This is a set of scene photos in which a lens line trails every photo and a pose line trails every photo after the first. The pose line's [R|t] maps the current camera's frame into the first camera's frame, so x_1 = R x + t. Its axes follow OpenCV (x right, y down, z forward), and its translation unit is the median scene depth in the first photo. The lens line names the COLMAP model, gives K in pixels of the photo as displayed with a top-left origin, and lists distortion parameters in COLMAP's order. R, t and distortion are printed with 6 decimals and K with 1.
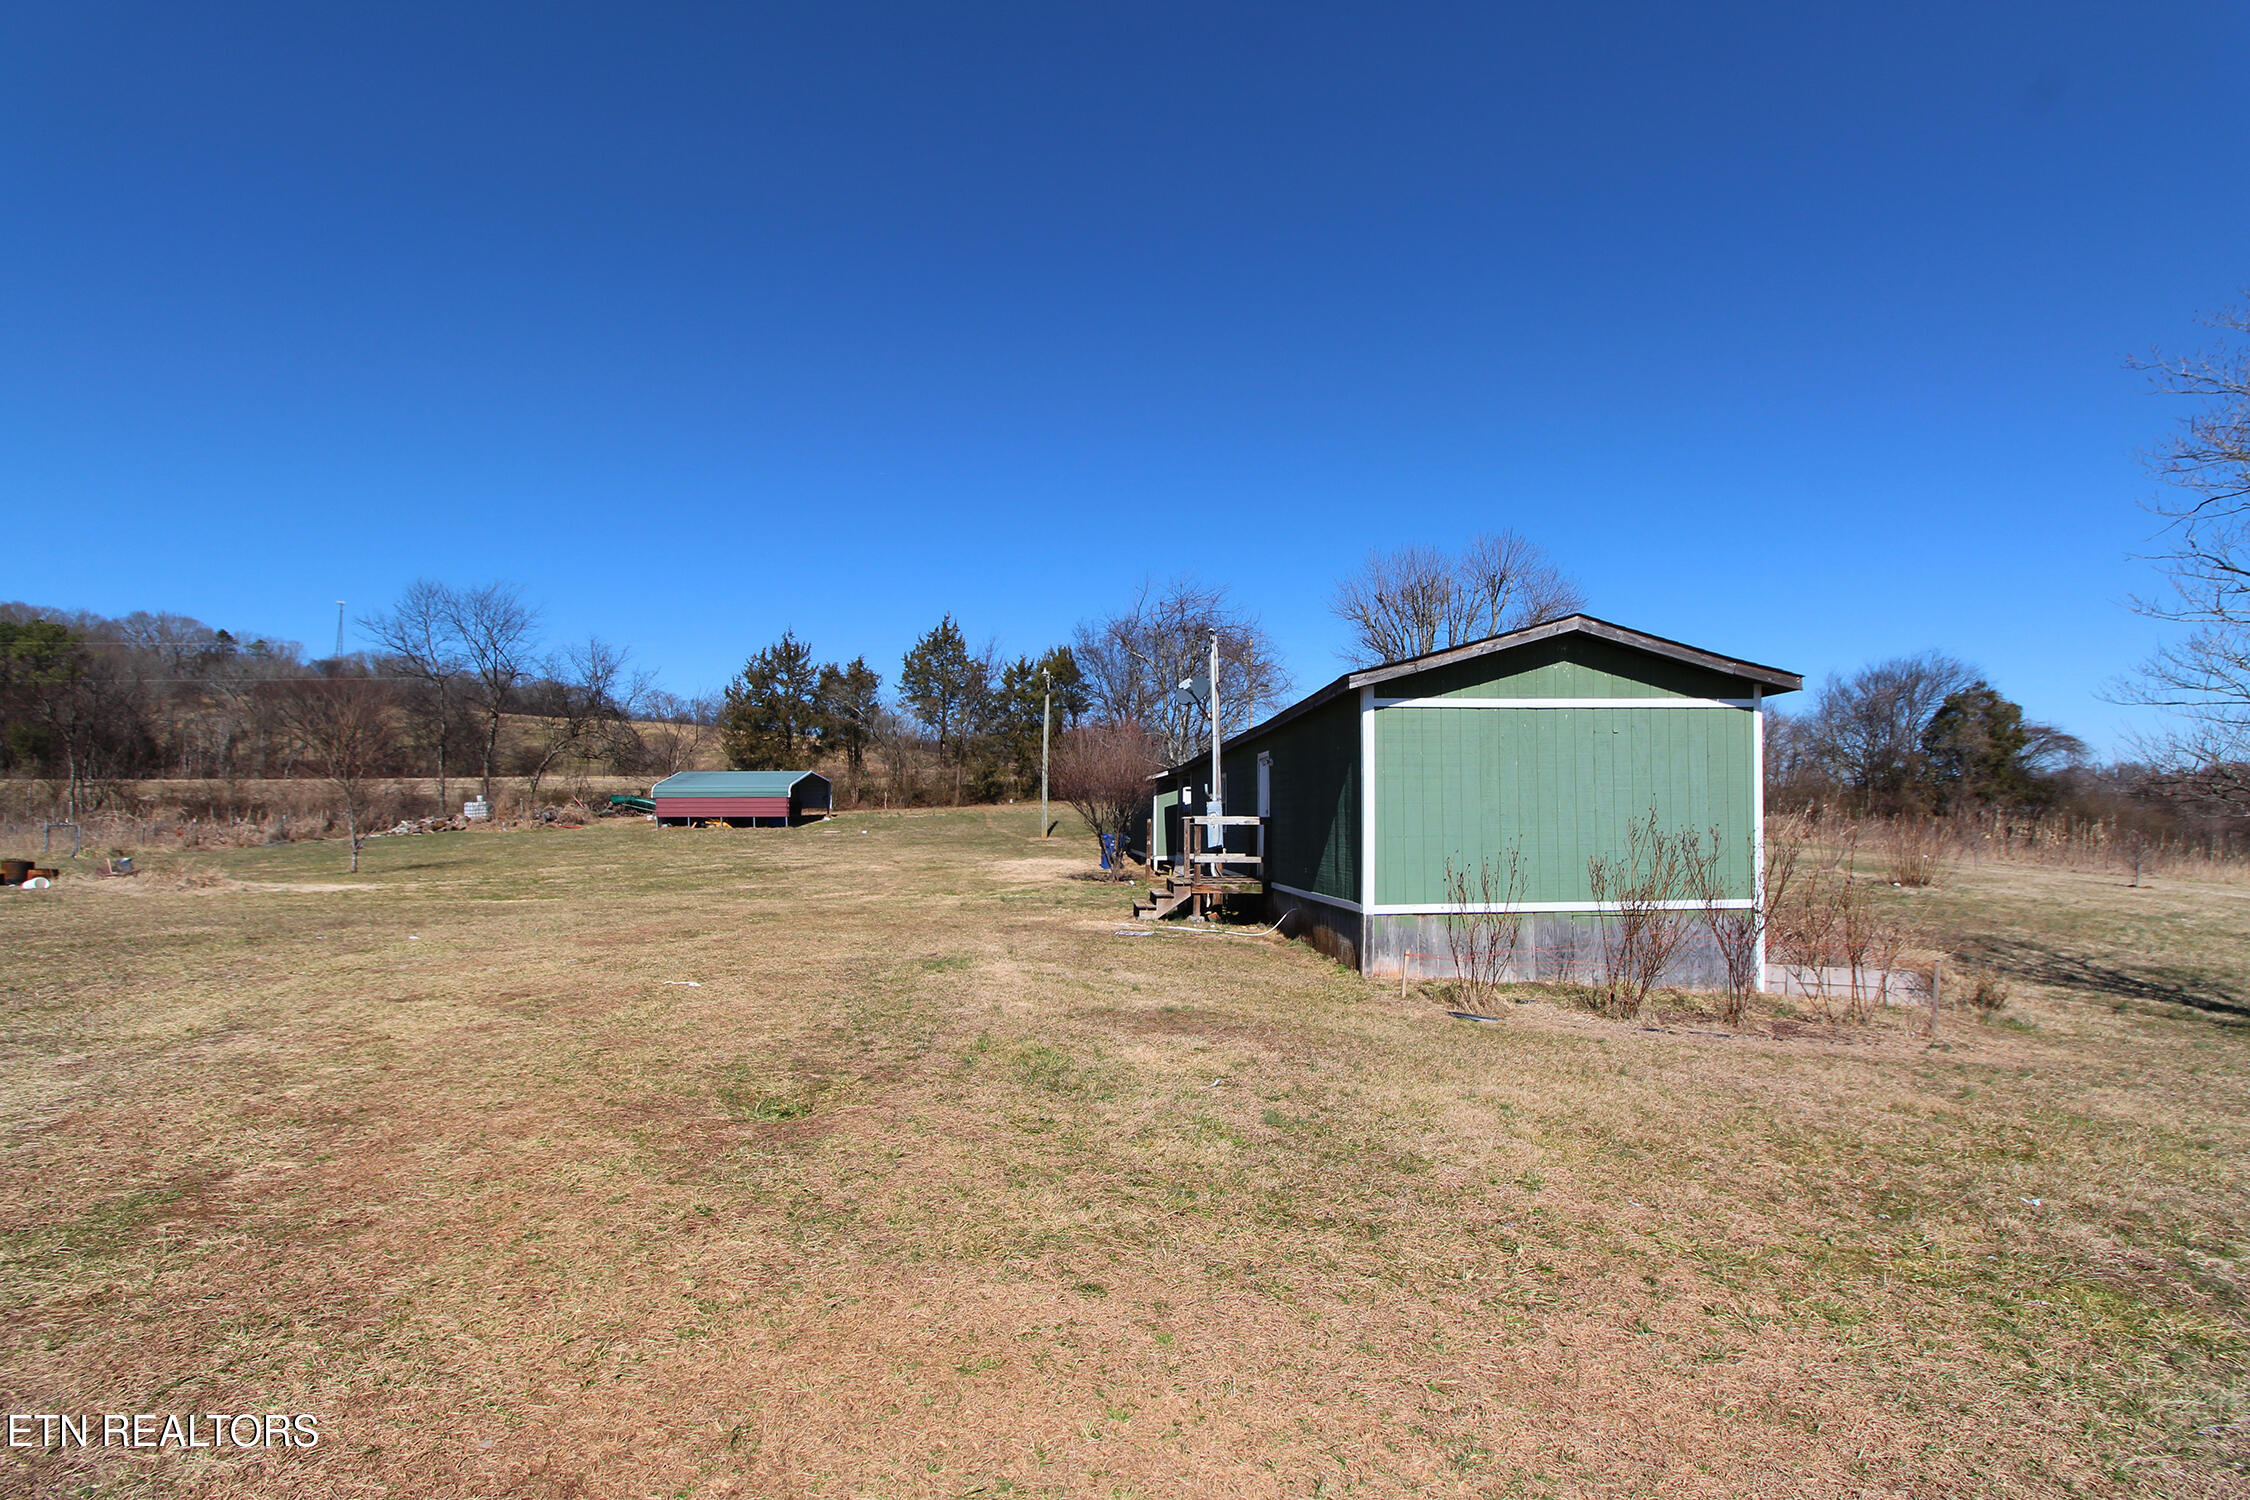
lens RADIAL K [[1022.2, 0, 1128.6], [0, 1022.2, 782.0], [0, 0, 1]] dist [-0.001336, -0.010263]
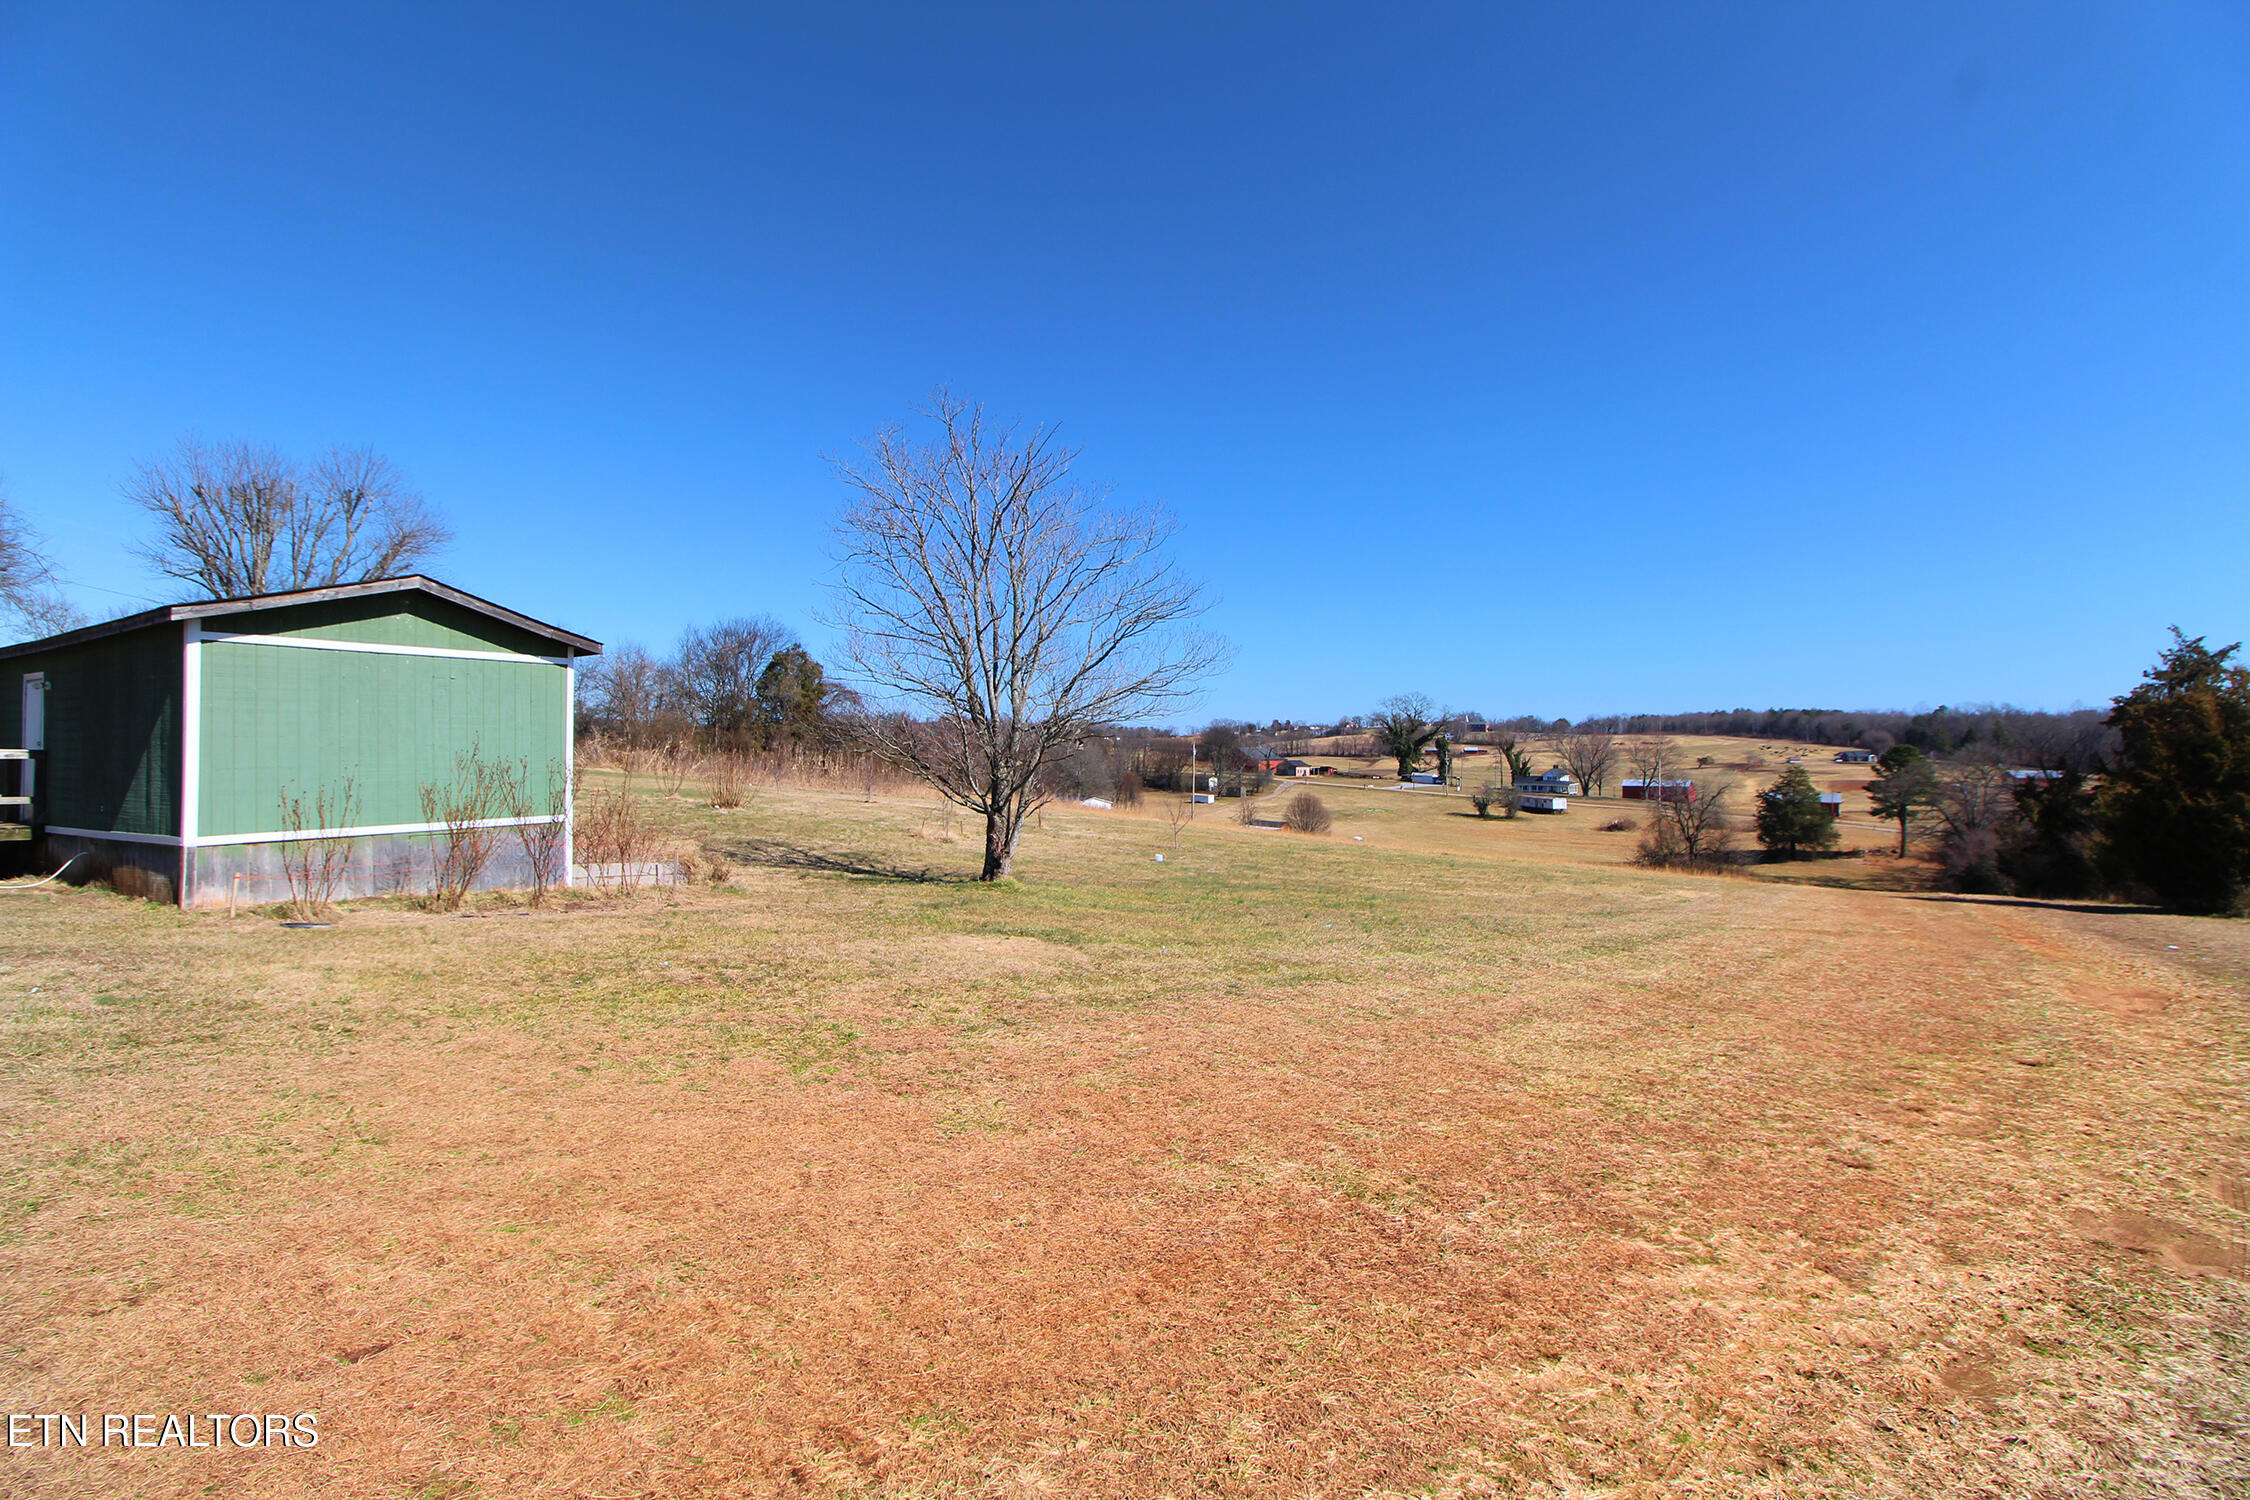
lens RADIAL K [[1062.4, 0, 1078.9], [0, 1062.4, 745.2], [0, 0, 1]] dist [-0.001417, -0.017826]
pose [[0.584934, 0.006531, 0.811055, -0.043168], [-0.028909, 0.999500, 0.012801, -0.003821], [-0.810565, -0.030934, 0.584830, -0.143462]]
